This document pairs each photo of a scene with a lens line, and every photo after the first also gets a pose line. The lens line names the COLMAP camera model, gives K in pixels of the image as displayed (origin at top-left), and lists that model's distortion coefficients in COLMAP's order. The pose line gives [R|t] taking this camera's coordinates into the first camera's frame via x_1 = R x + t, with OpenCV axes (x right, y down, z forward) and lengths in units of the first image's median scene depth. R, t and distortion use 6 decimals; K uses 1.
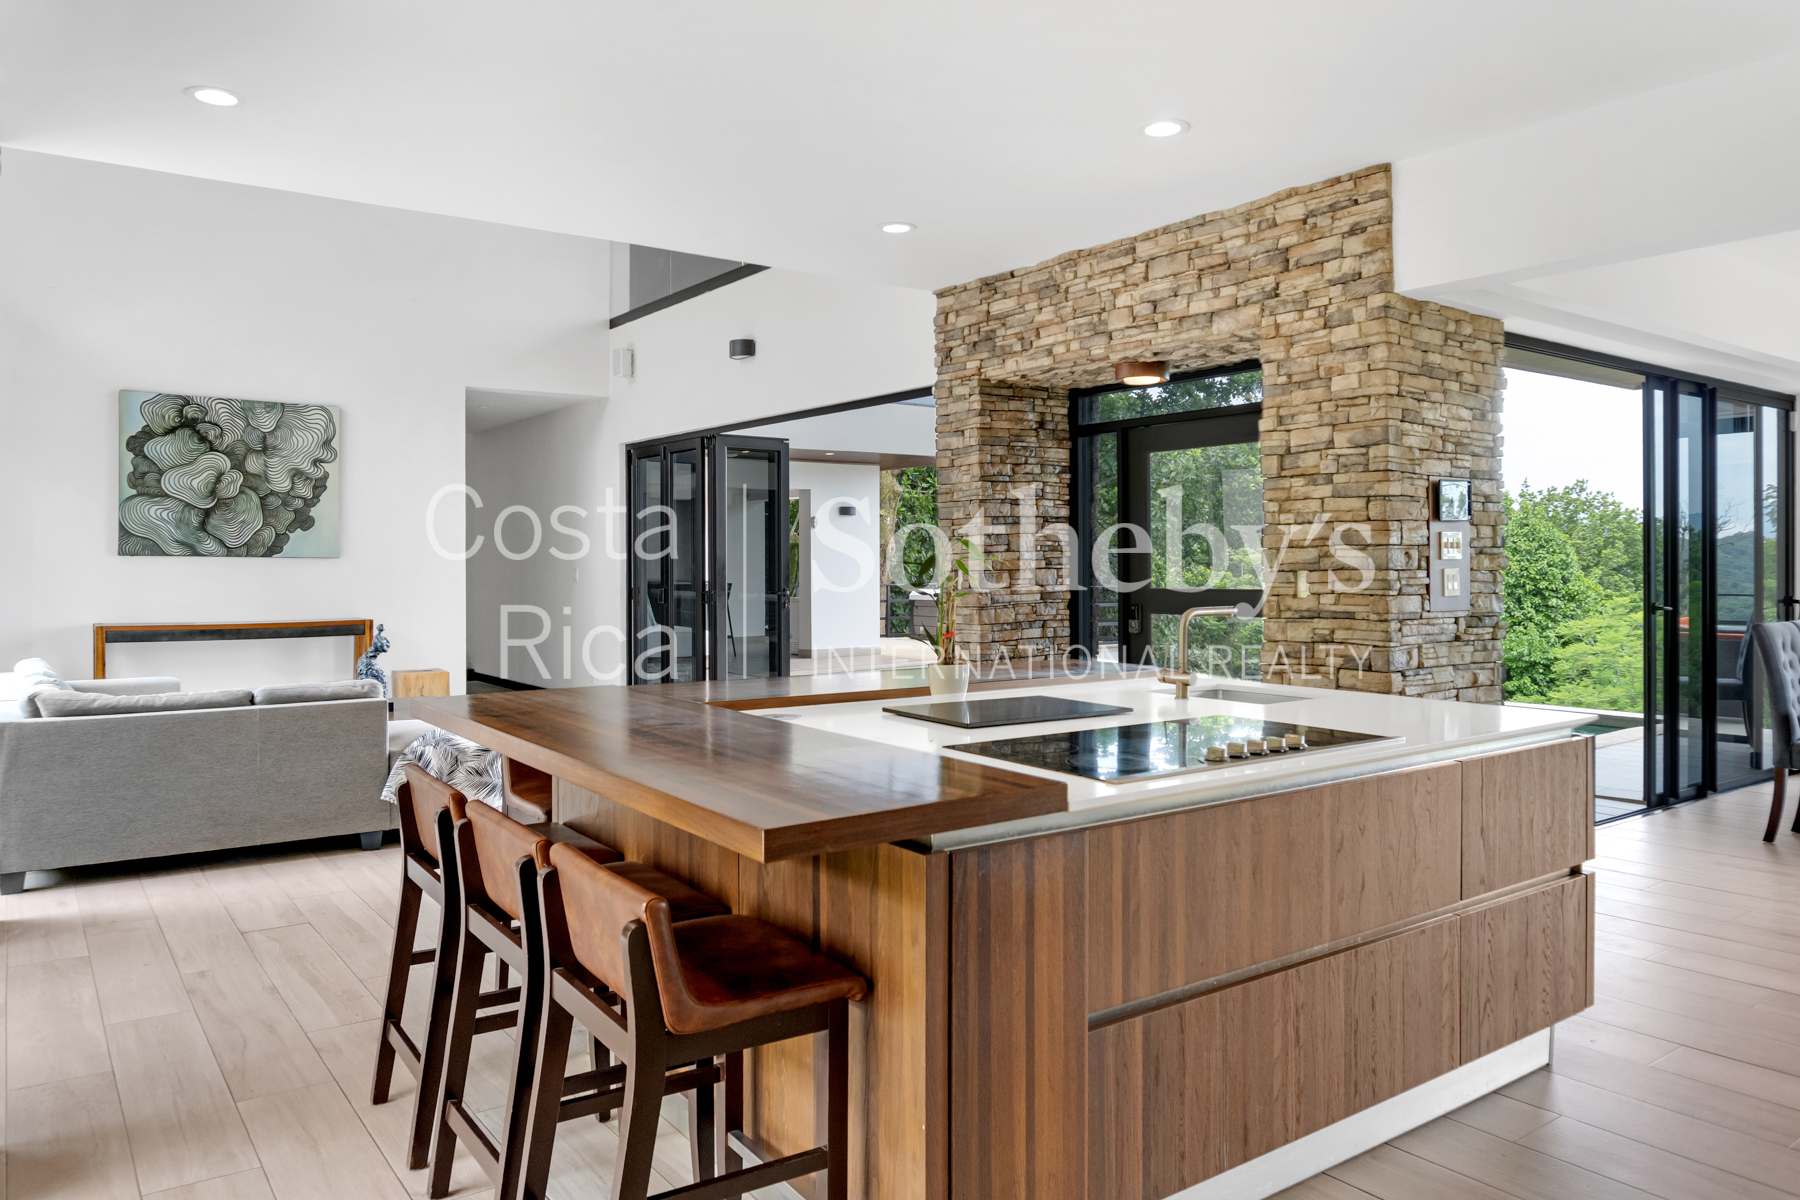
lens RADIAL K [[1221.1, 0, 899.2], [0, 1221.1, 590.7], [0, 0, 1]] dist [-0.010332, -0.000619]
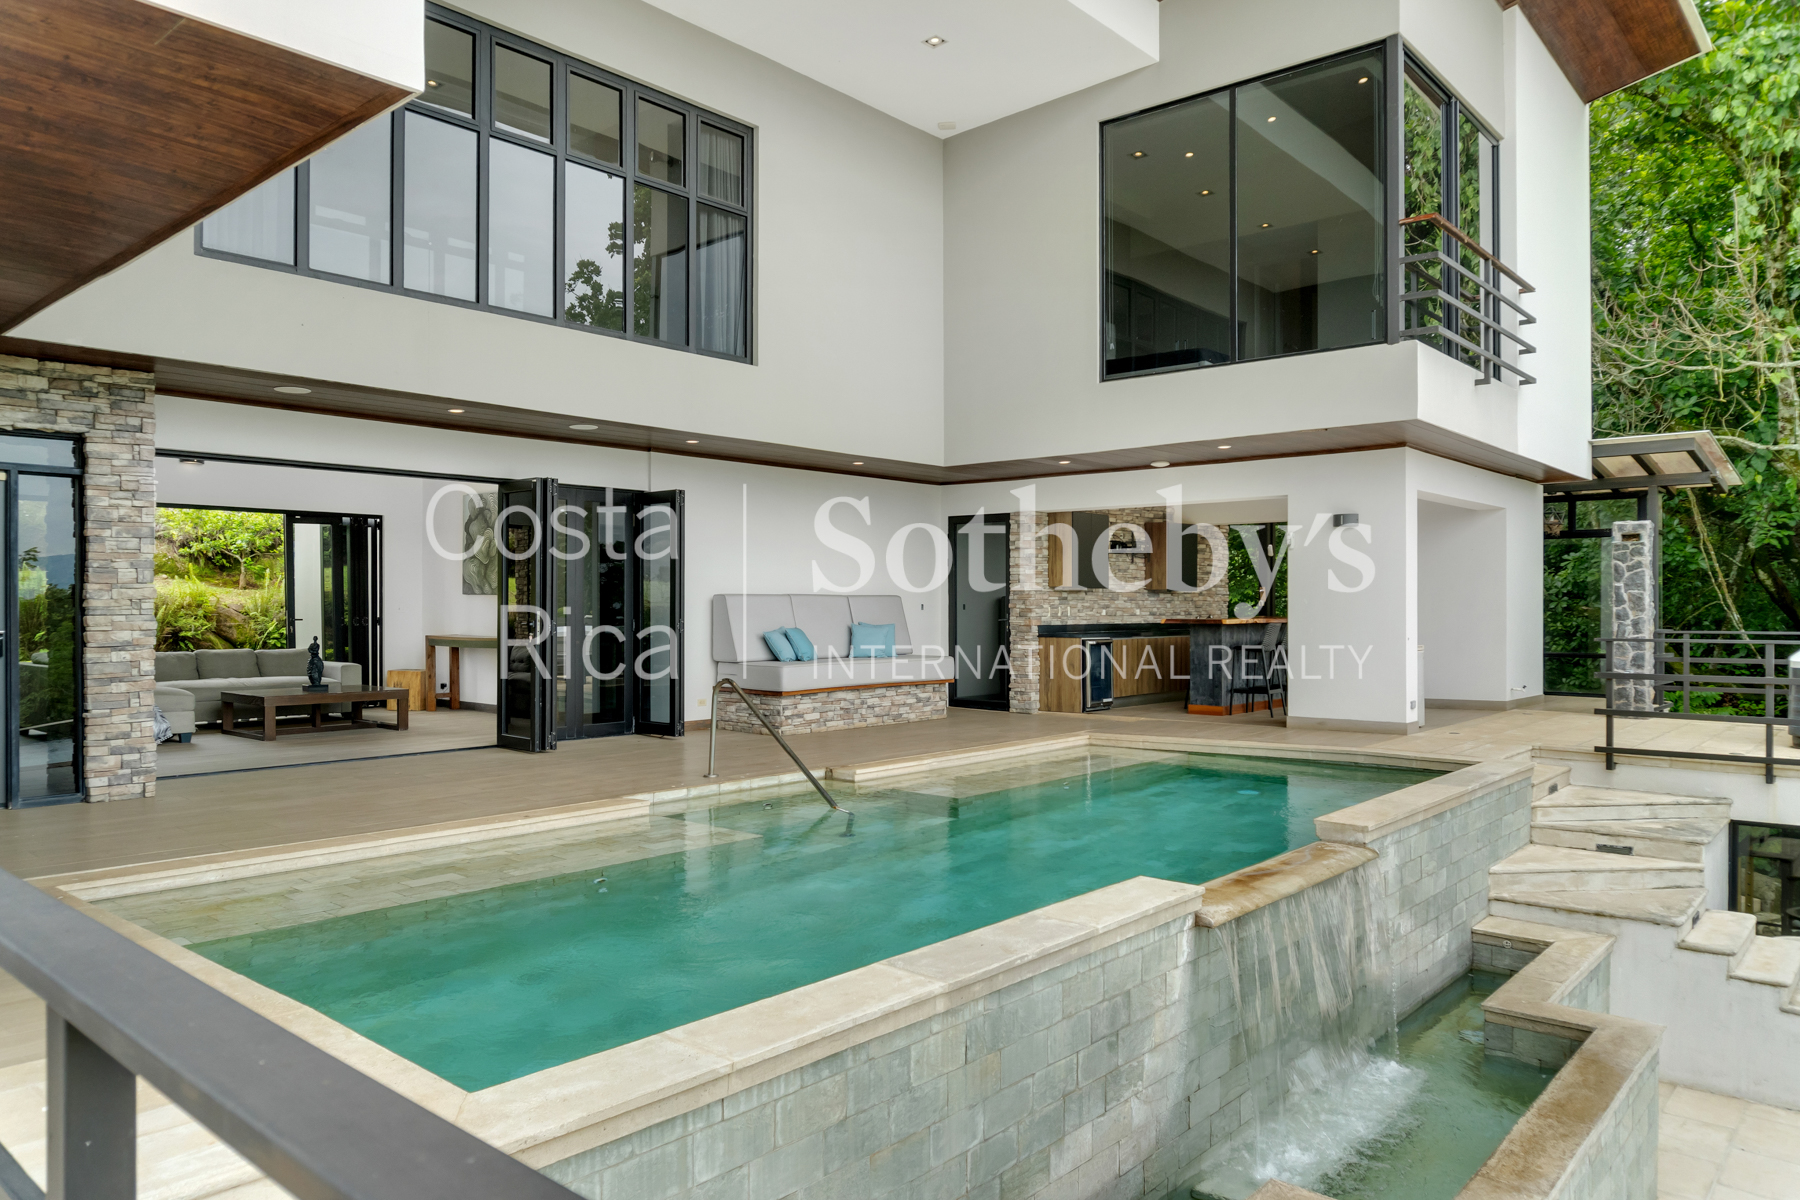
lens RADIAL K [[1221.1, 0, 888.3], [0, 1221.1, 599.7], [0, 0, 1]] dist [-0.010332, -0.000619]
pose [[0.214839, -0.001261, -0.976649, 1.073566], [-0.016494, 0.999852, -0.004920, -0.021895], [0.976510, 0.017166, 0.214787, 1.157878]]
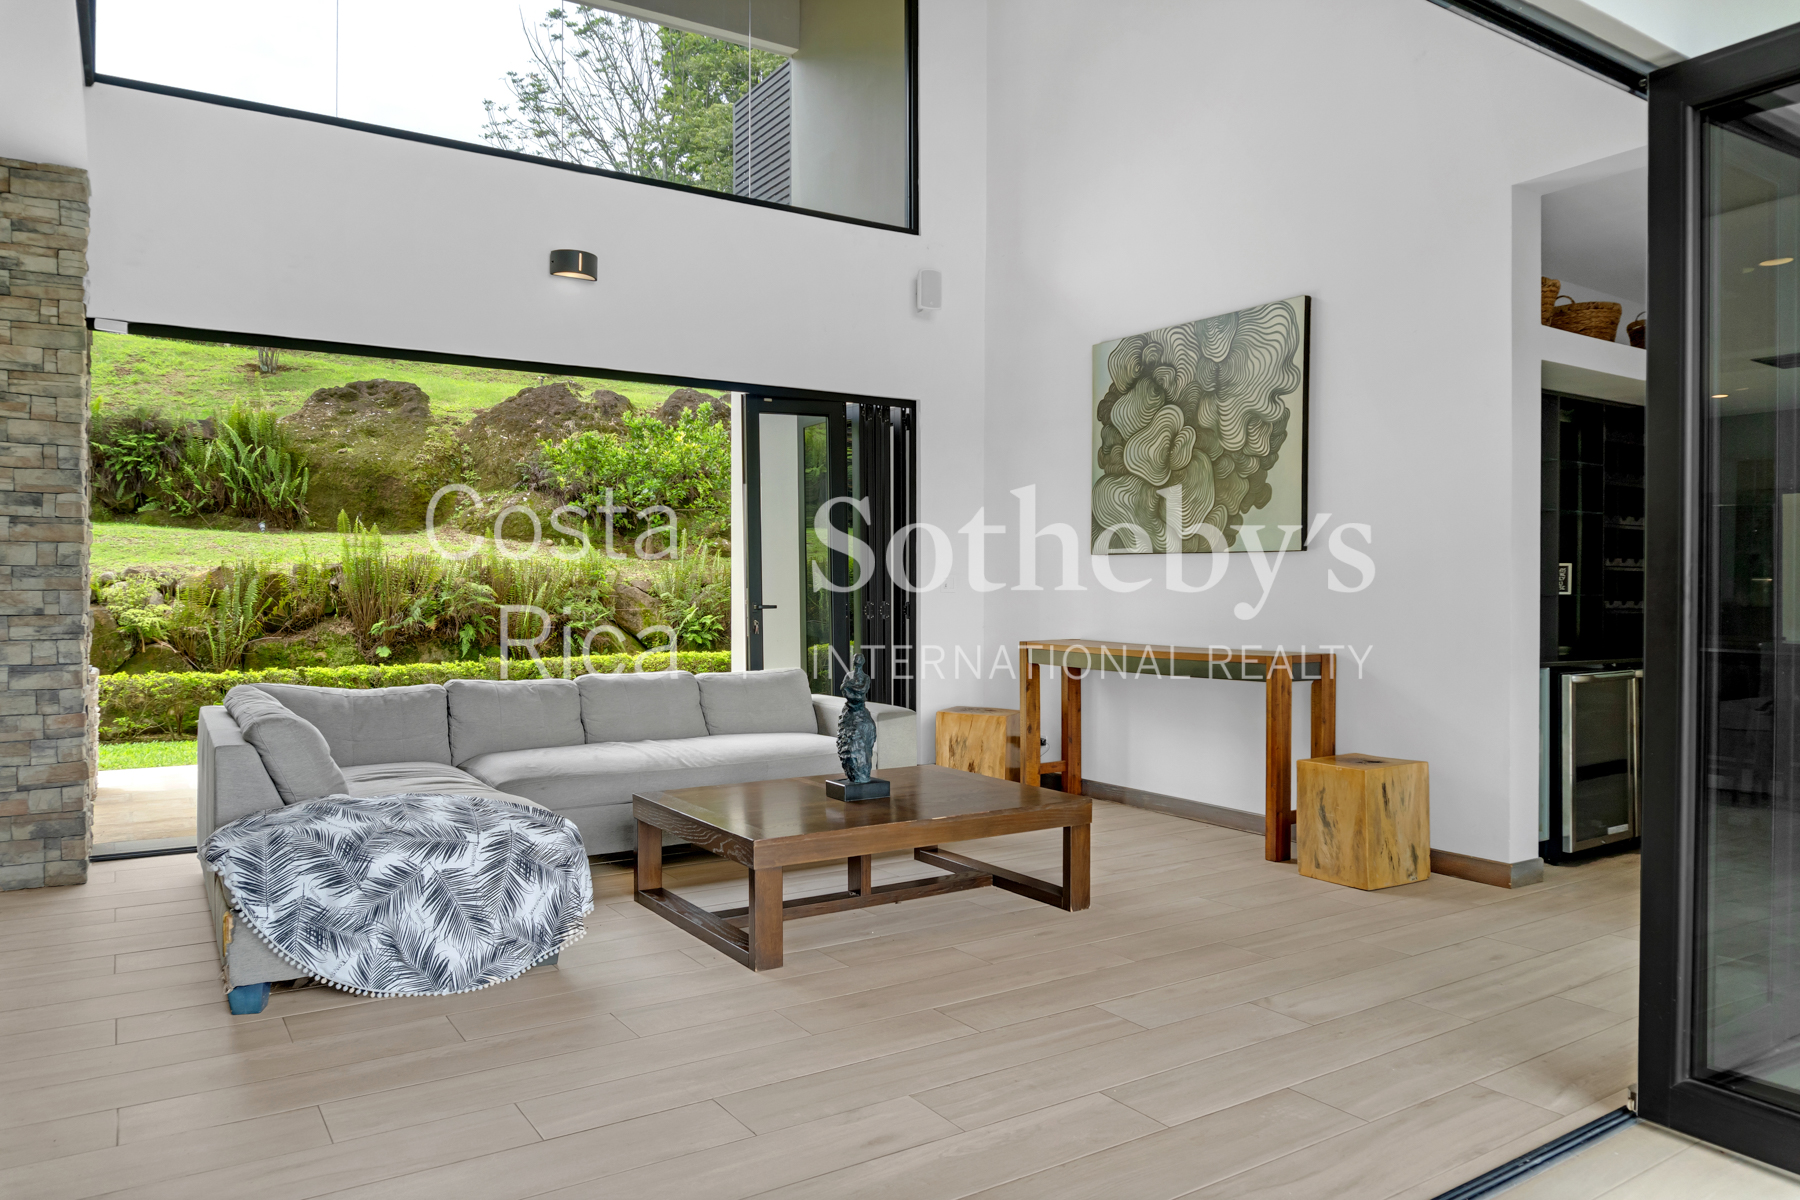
lens RADIAL K [[1221.1, 0, 907.0], [0, 1221.1, 597.9], [0, 0, 1]] dist [-0.010332, -0.000619]
pose [[-0.050750, 0.010489, -0.998656, 0.149921], [-0.019128, 0.999751, 0.011472, -0.007322], [0.998528, 0.019685, -0.050537, 0.879835]]
